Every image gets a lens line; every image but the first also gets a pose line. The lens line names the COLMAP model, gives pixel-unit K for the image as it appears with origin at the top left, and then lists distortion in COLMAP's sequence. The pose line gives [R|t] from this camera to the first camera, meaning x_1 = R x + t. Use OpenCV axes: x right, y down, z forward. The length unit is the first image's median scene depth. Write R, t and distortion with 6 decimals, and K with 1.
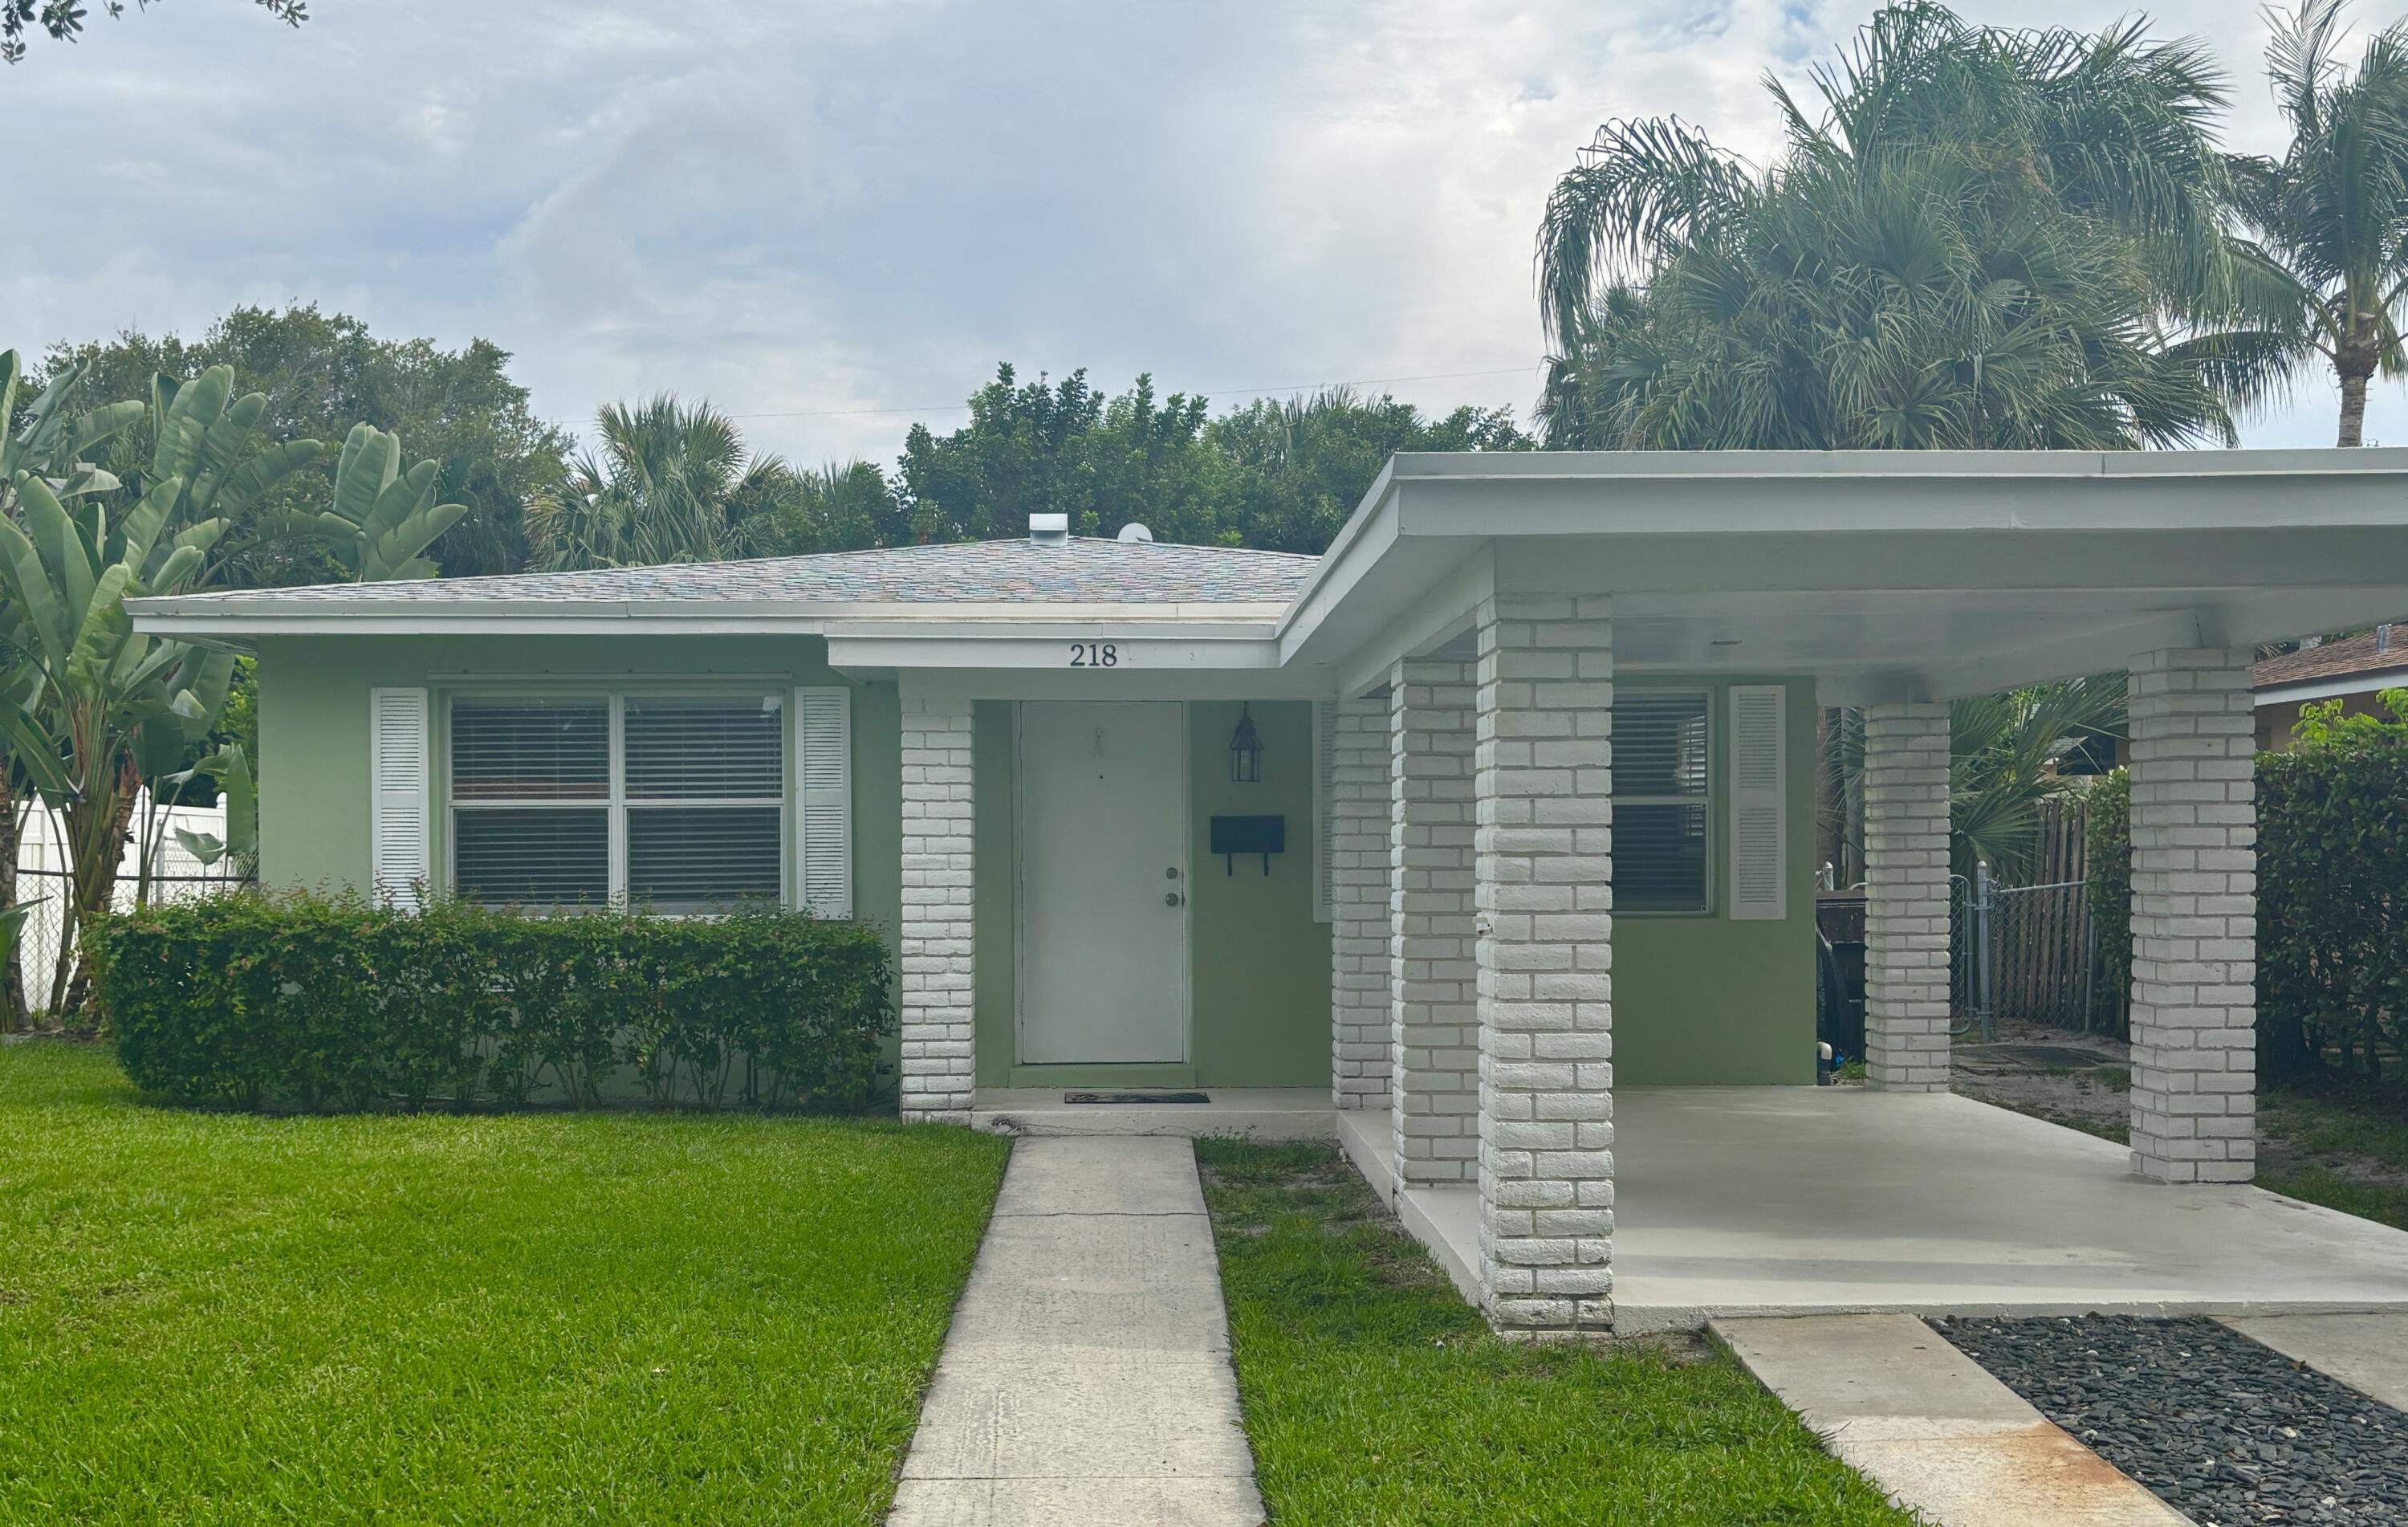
lens RADIAL K [[2353.5, 0, 1200.0], [0, 2353.5, 863.1], [0, 0, 1]] dist [0.050326, -0.010221]
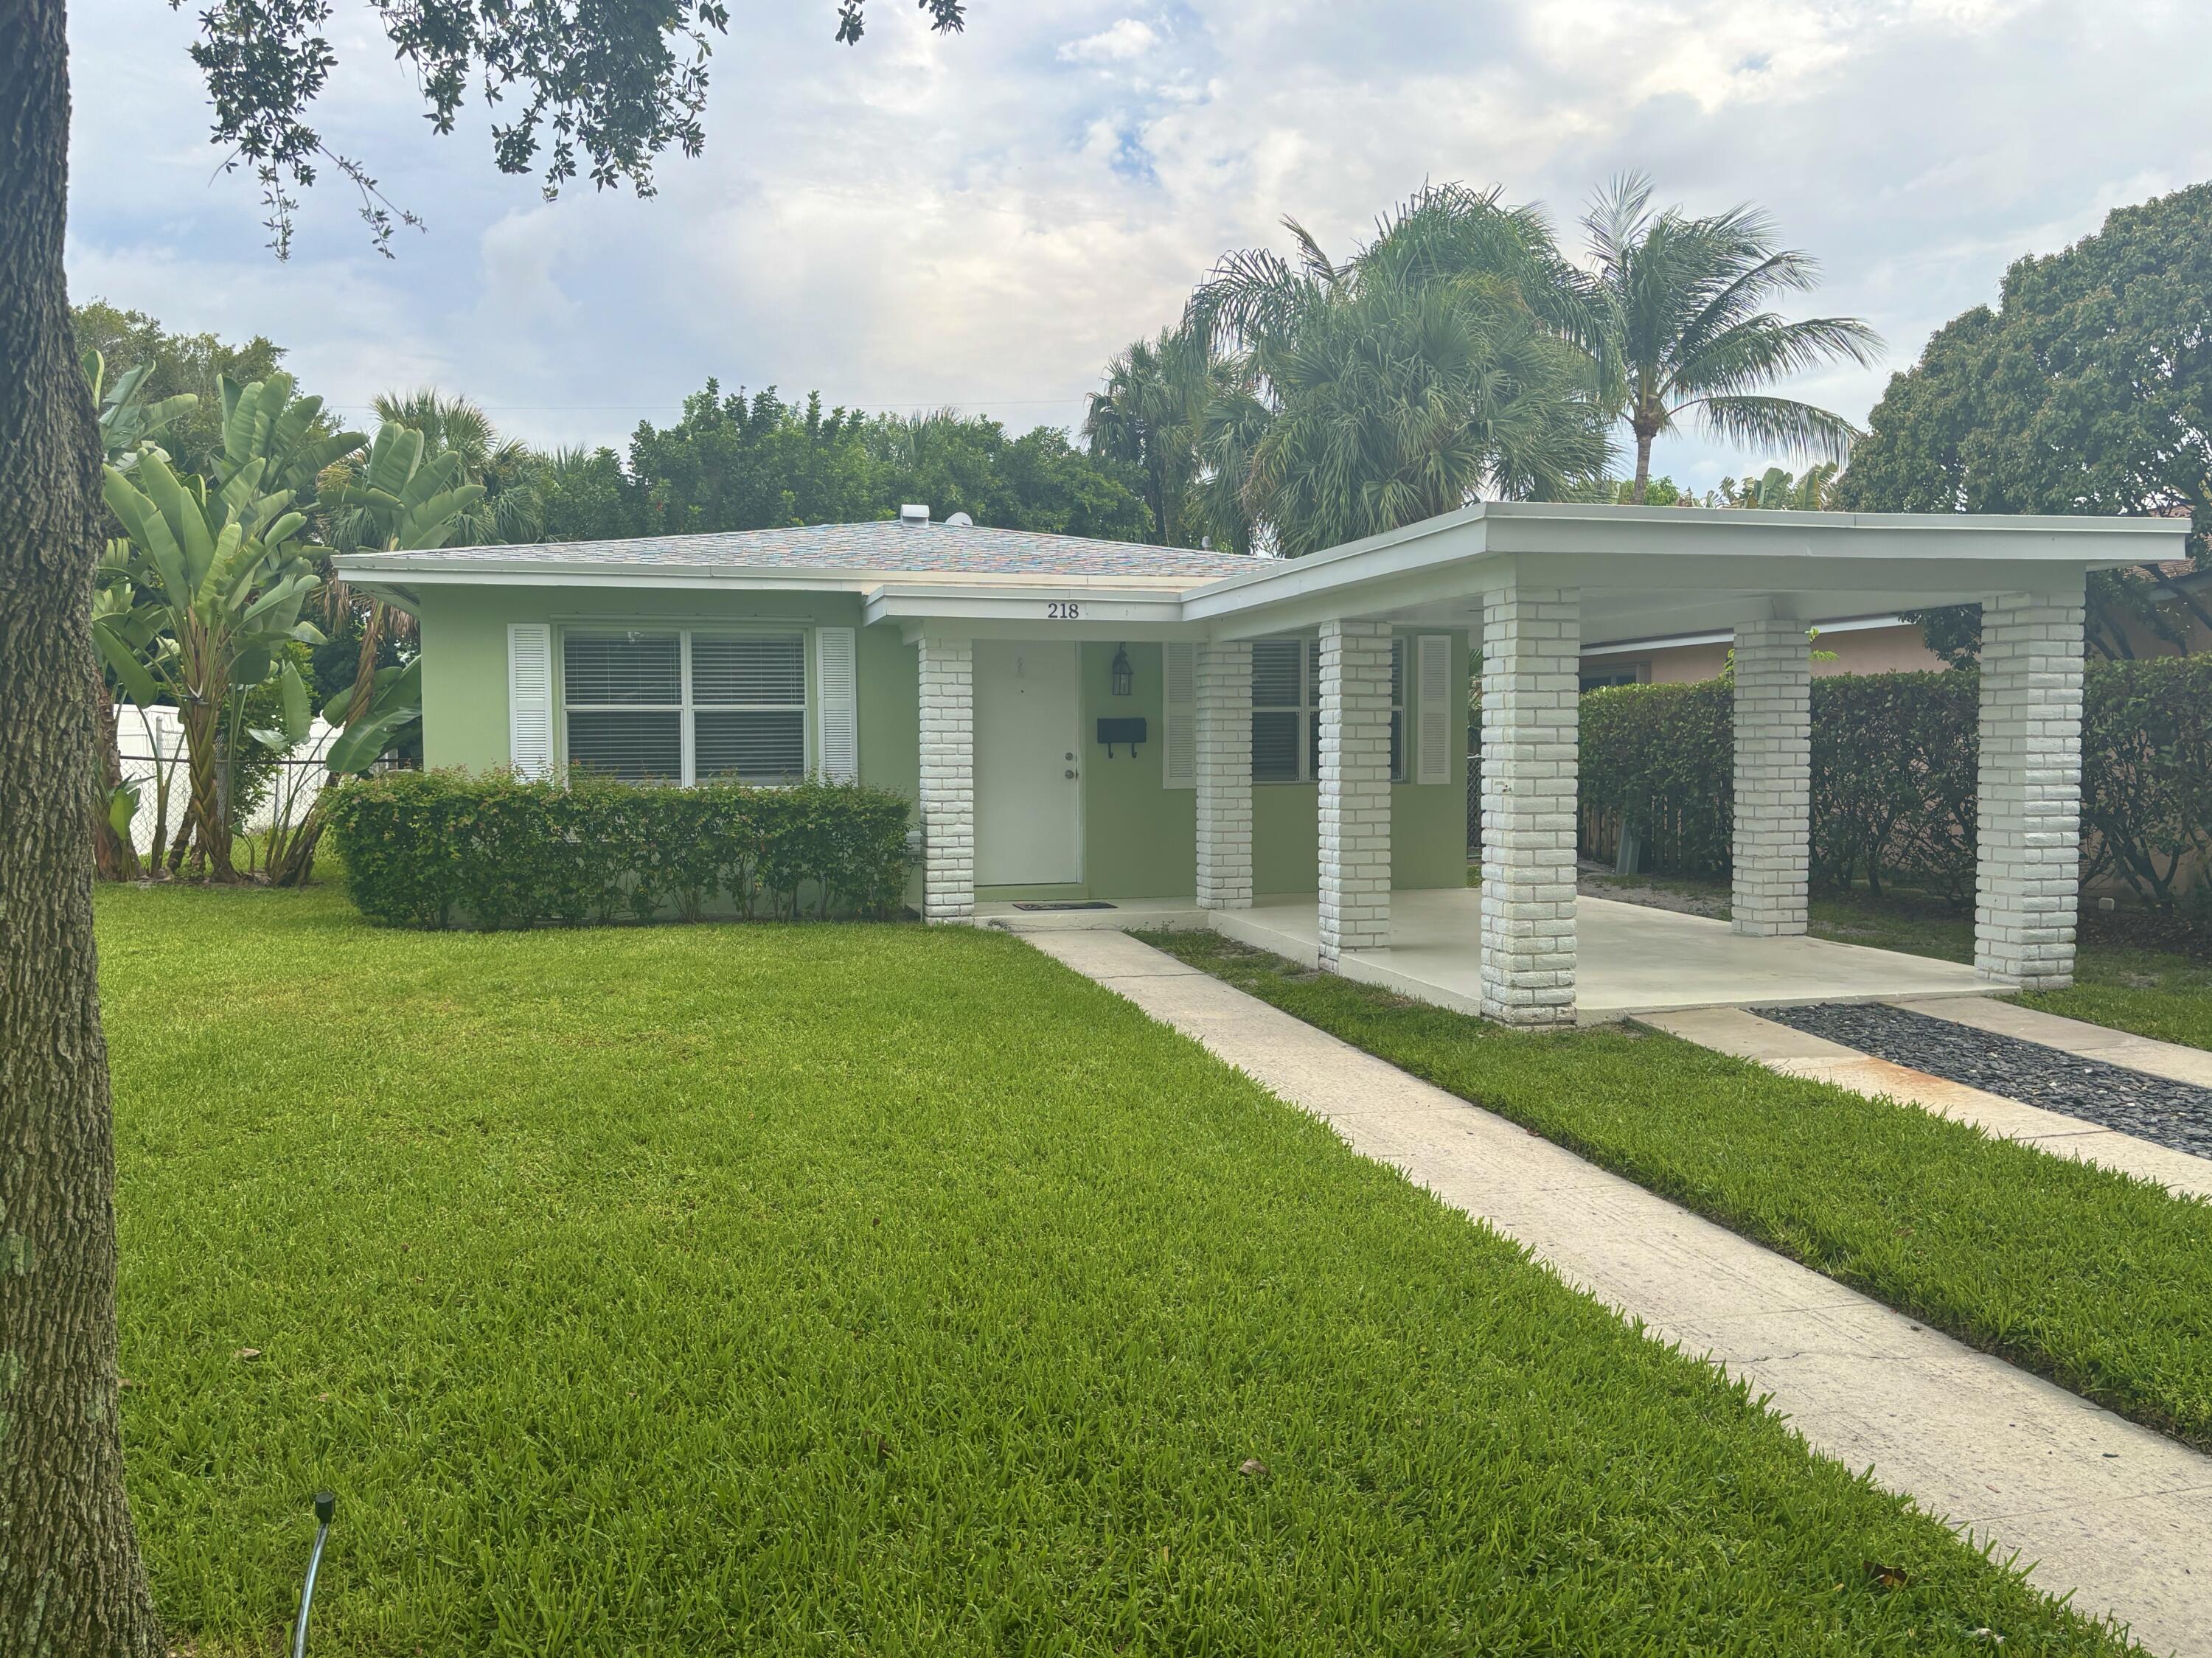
lens RADIAL K [[1708.7, 0, 1130.7], [0, 1708.7, 826.0], [0, 0, 1]] dist [0.043910, -0.017257]
pose [[0.973603, -0.012660, 0.227898, -0.239596], [0.002422, 0.998977, 0.045151, -0.000370], [-0.228237, -0.043407, 0.972638, -0.068712]]
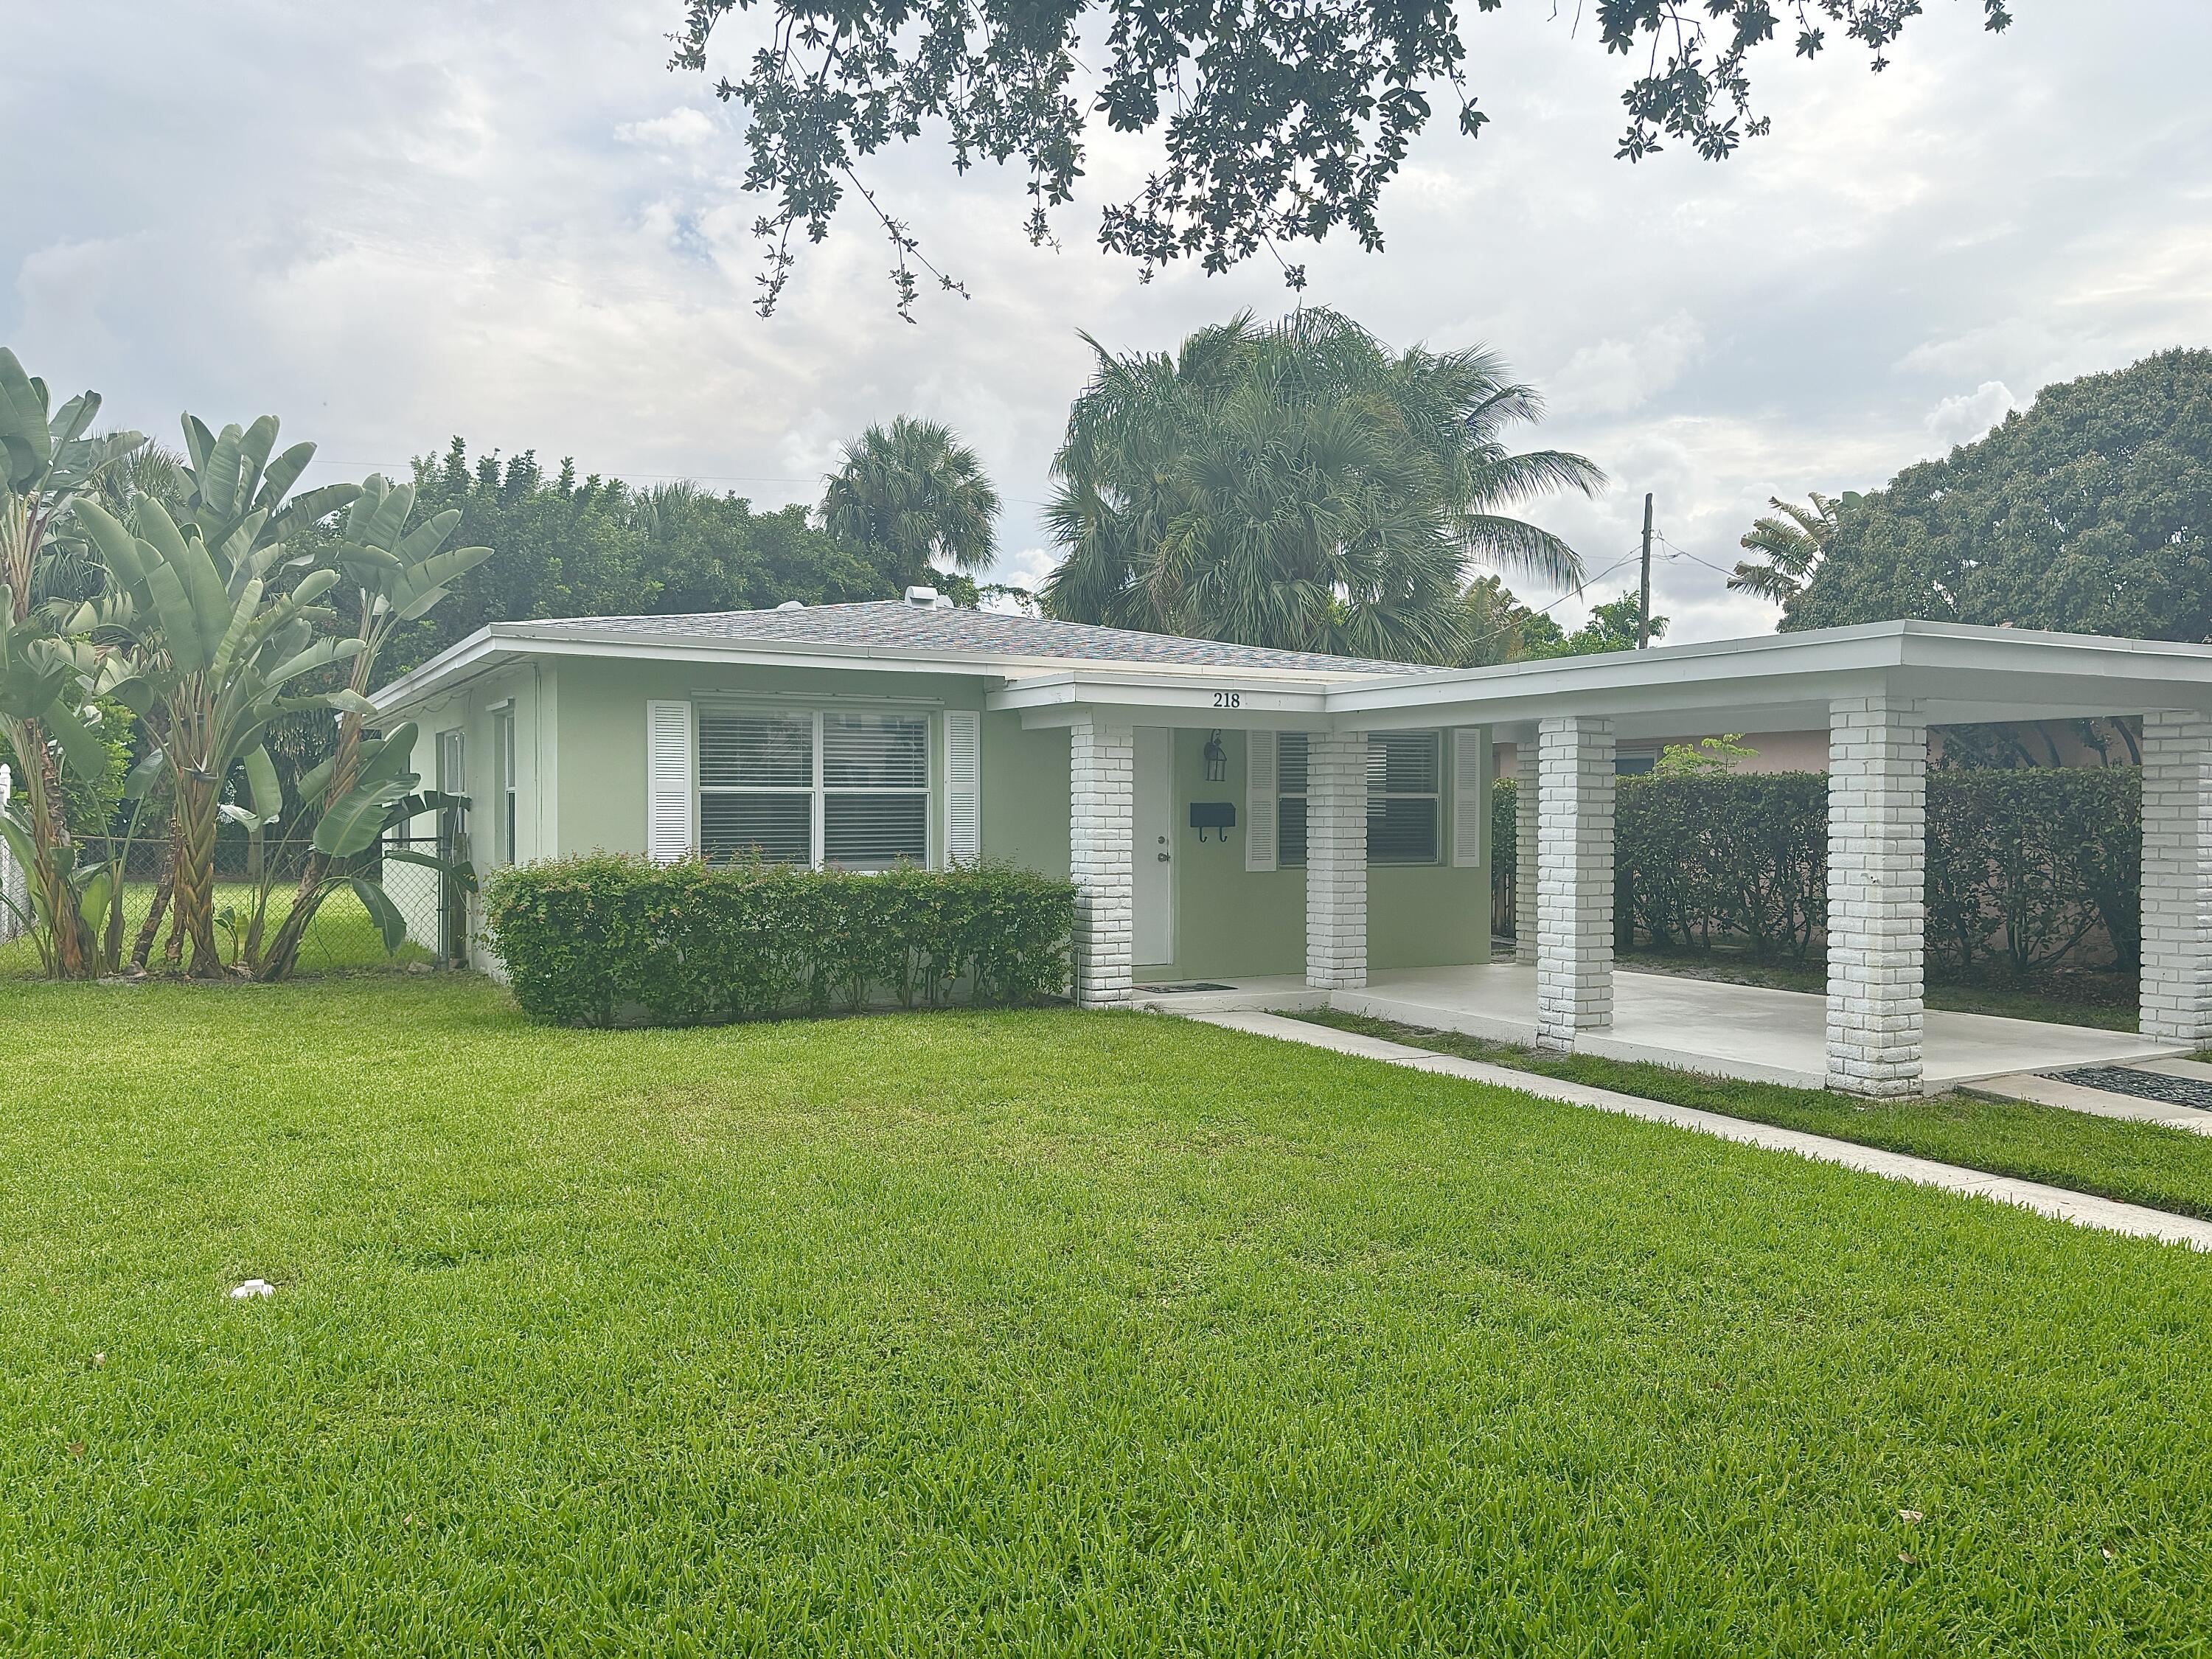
lens RADIAL K [[1628.8, 0, 1103.5], [0, 1628.8, 868.1], [0, 0, 1]] dist [0.029374, -0.006130]
pose [[0.890340, -0.009705, 0.455192, -0.569557], [-0.004162, 0.999558, 0.029451, -0.009217], [-0.455276, -0.028116, 0.889906, 0.084419]]
